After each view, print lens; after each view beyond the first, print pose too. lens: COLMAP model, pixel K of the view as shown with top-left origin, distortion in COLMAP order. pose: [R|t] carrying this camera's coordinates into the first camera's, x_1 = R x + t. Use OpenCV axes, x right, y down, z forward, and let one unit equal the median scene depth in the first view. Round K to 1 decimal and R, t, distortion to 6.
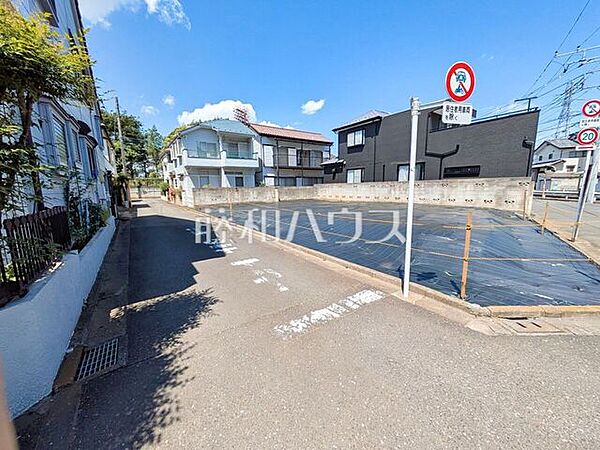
lens RADIAL K [[237.5, 0, 302.5], [0, 237.5, 224.9], [0, 0, 1]] dist [0.004806, -0.000001]
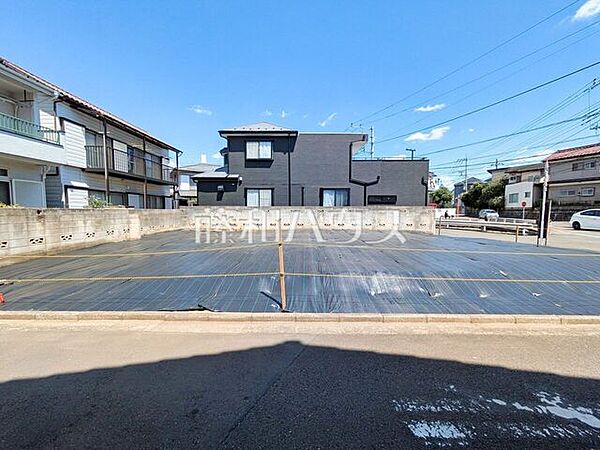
lens RADIAL K [[237.5, 0, 299.9], [0, 237.5, 224.7], [0, 0, 1]] dist [0.004806, -0.000001]
pose [[0.586435, -0.031884, 0.809369, -0.330027], [0.115934, 0.992241, -0.044914, -0.068227], [-0.801657, 0.120173, 0.585581, 0.453198]]
